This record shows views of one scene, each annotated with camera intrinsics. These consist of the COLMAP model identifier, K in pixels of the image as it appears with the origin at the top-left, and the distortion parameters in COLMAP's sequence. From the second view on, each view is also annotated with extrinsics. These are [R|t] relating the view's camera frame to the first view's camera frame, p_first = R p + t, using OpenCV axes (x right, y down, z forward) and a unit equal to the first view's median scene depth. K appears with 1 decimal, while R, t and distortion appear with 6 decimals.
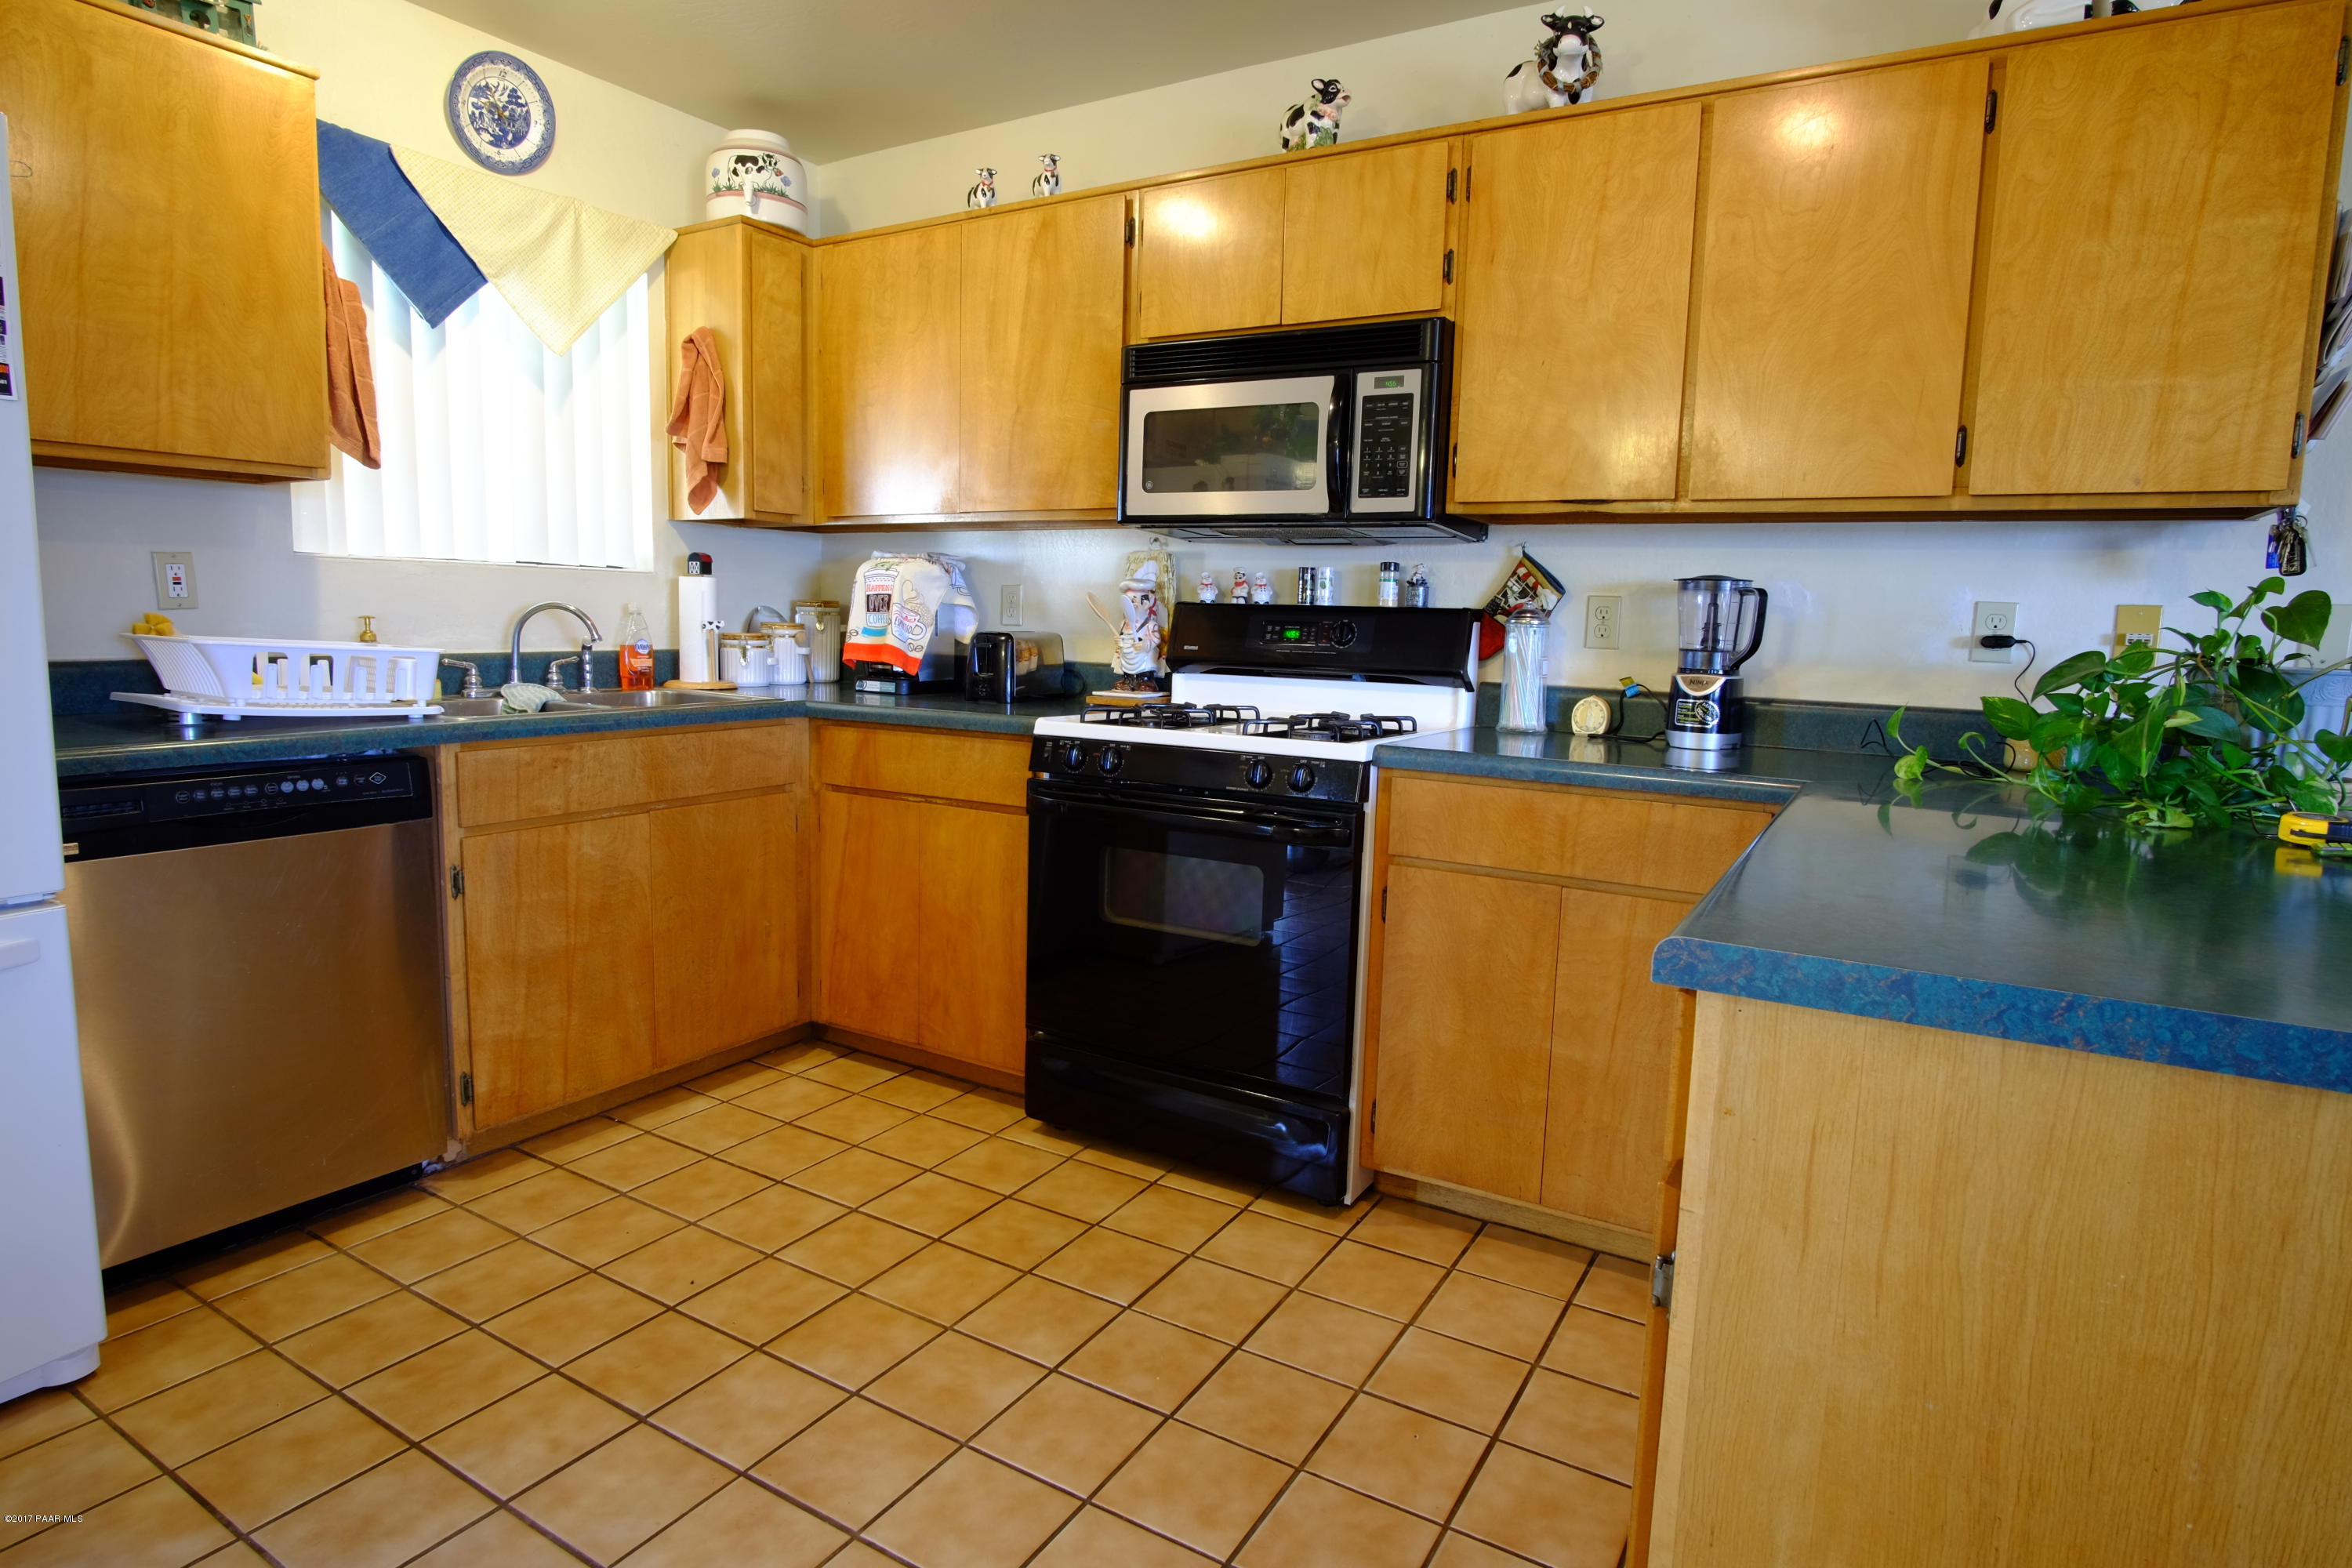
lens RADIAL K [[1254.5, 0, 1180.1], [0, 1254.5, 769.3], [0, 0, 1]] dist [-0.033364, 0.009037]
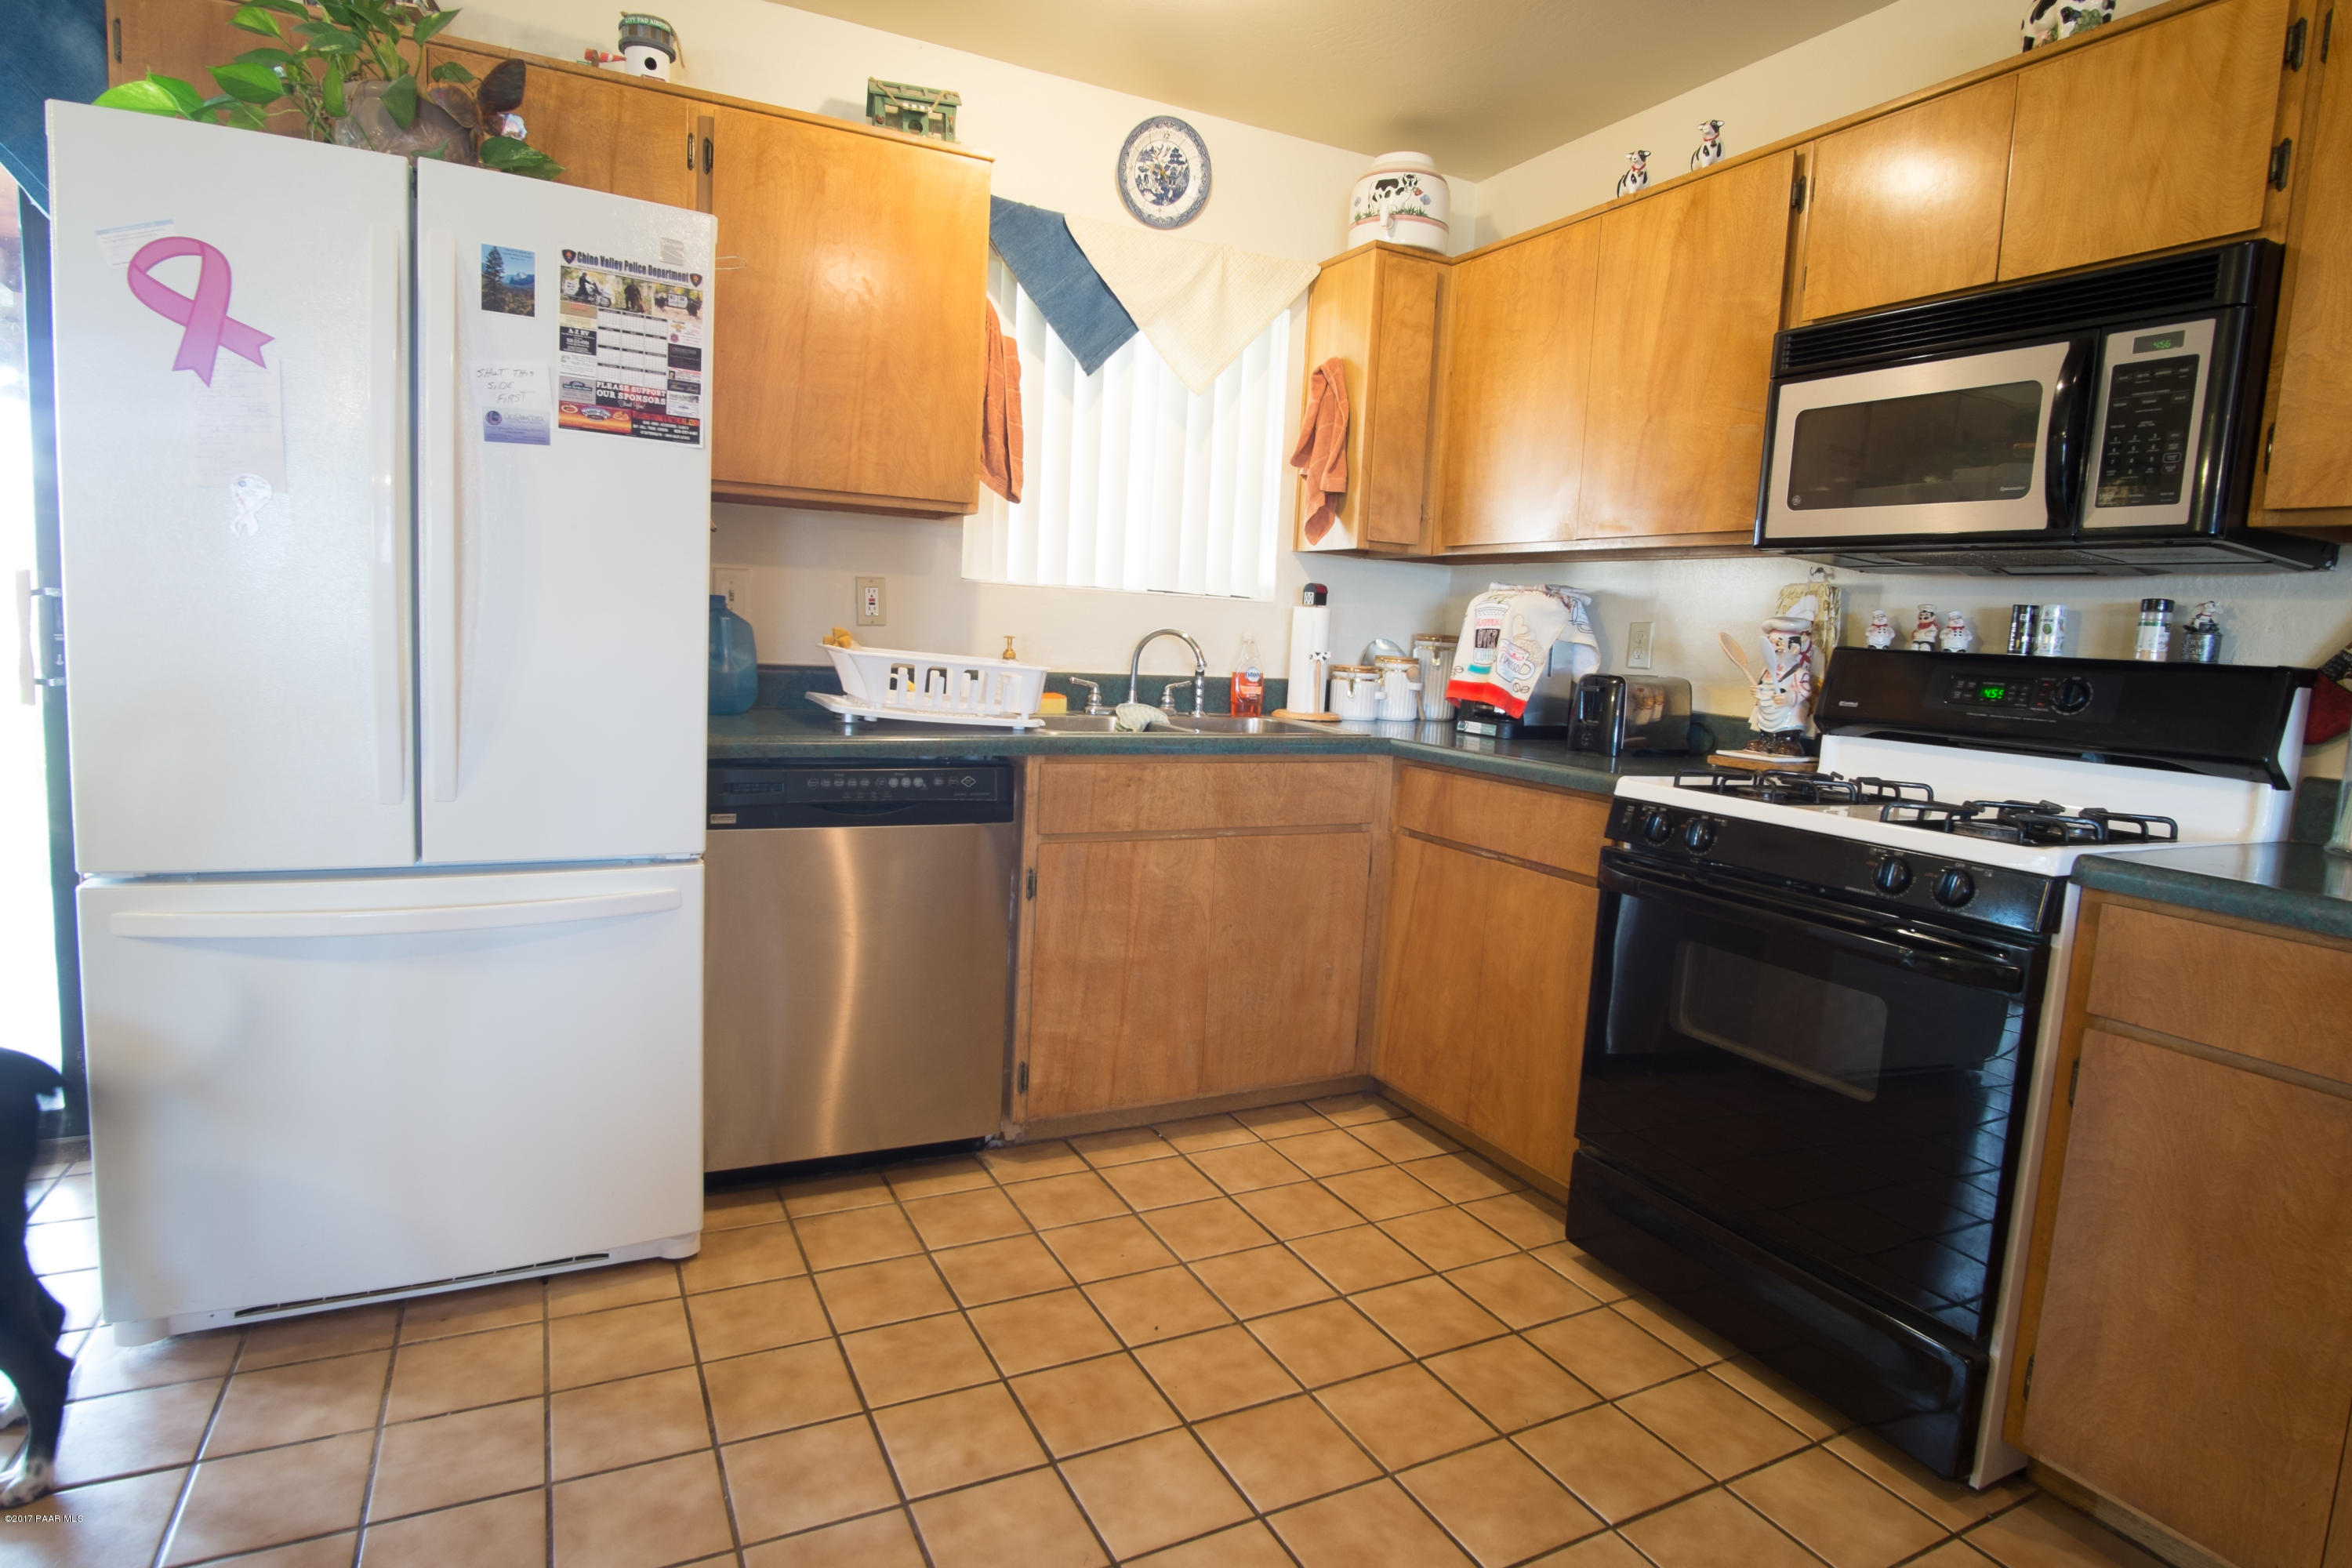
lens RADIAL K [[1254.5, 0, 1180.1], [0, 1254.5, 769.3], [0, 0, 1]] dist [-0.033364, 0.009037]
pose [[0.847144, 0.078552, -0.525525, 0.076980], [-0.095326, 0.995434, -0.004875, -0.013132], [0.522742, 0.054226, 0.850764, 0.124796]]
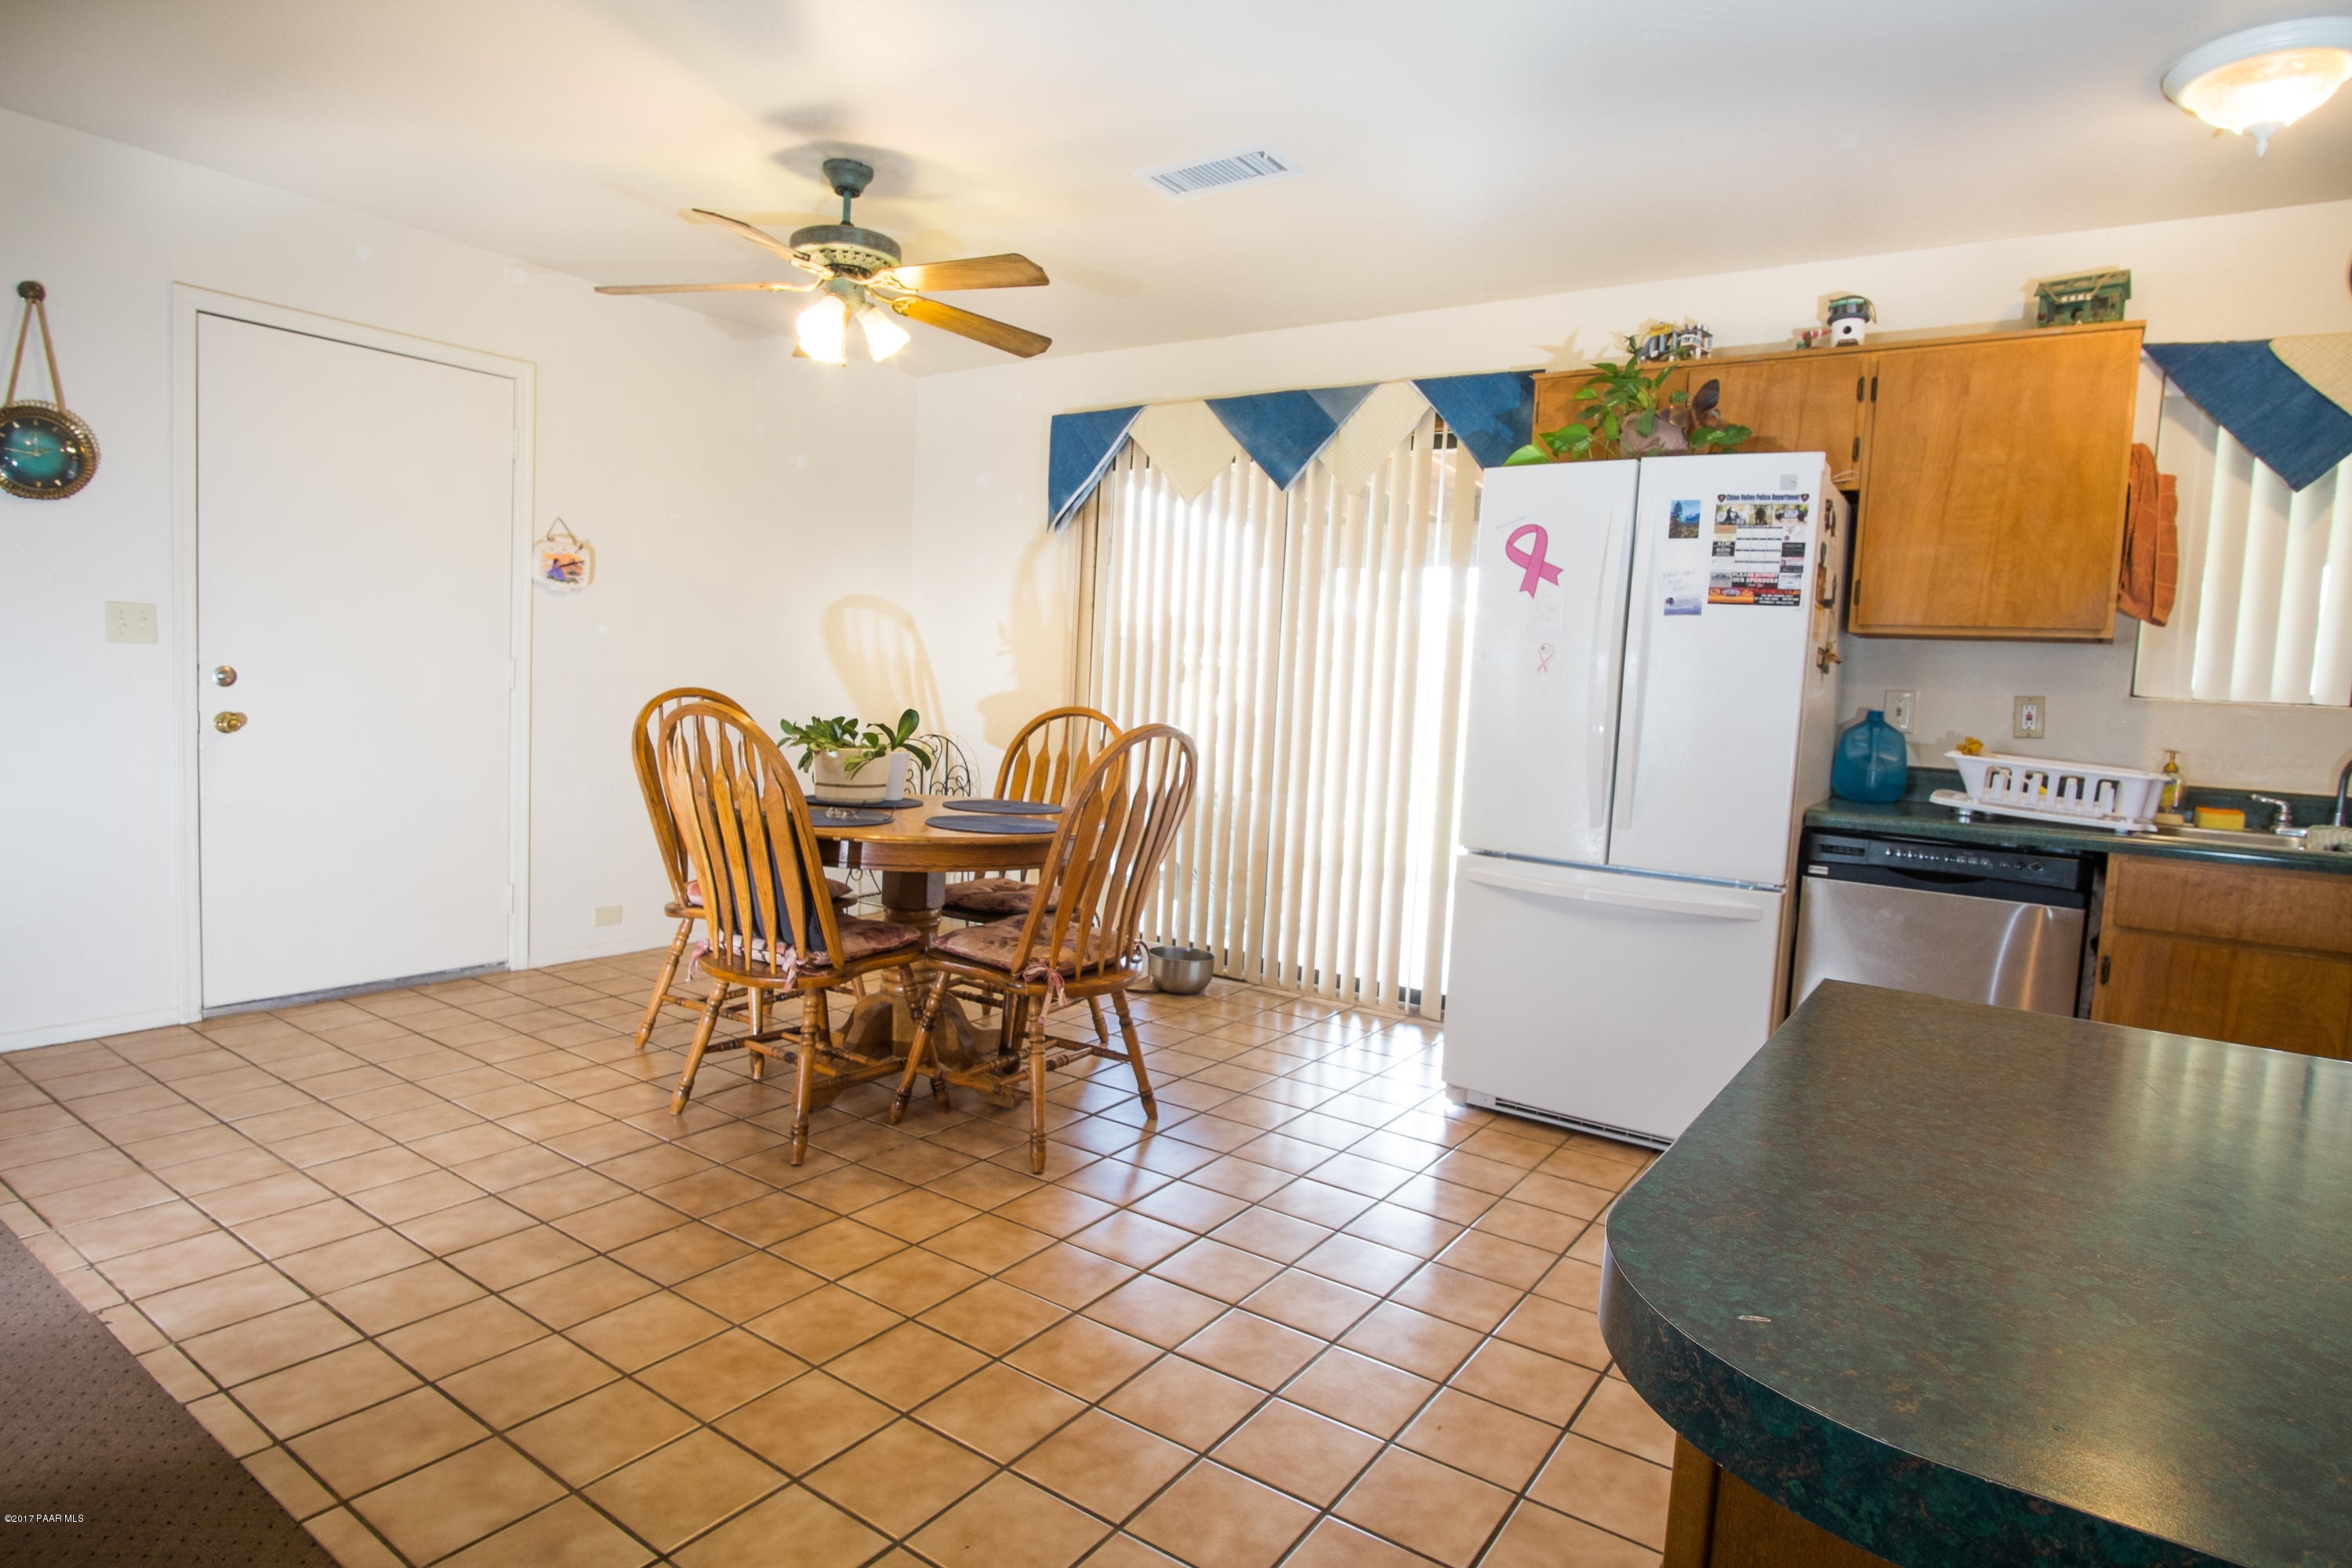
lens RADIAL K [[1264.9, 0, 1189.0], [0, 1264.9, 772.4], [0, 0, 1]] dist [-0.035770, 0.010602]
pose [[-0.056159, 0.045608, -0.997380, 0.562794], [-0.175104, 0.983023, 0.054811, -0.005559], [0.982947, 0.177723, -0.047220, 0.147255]]
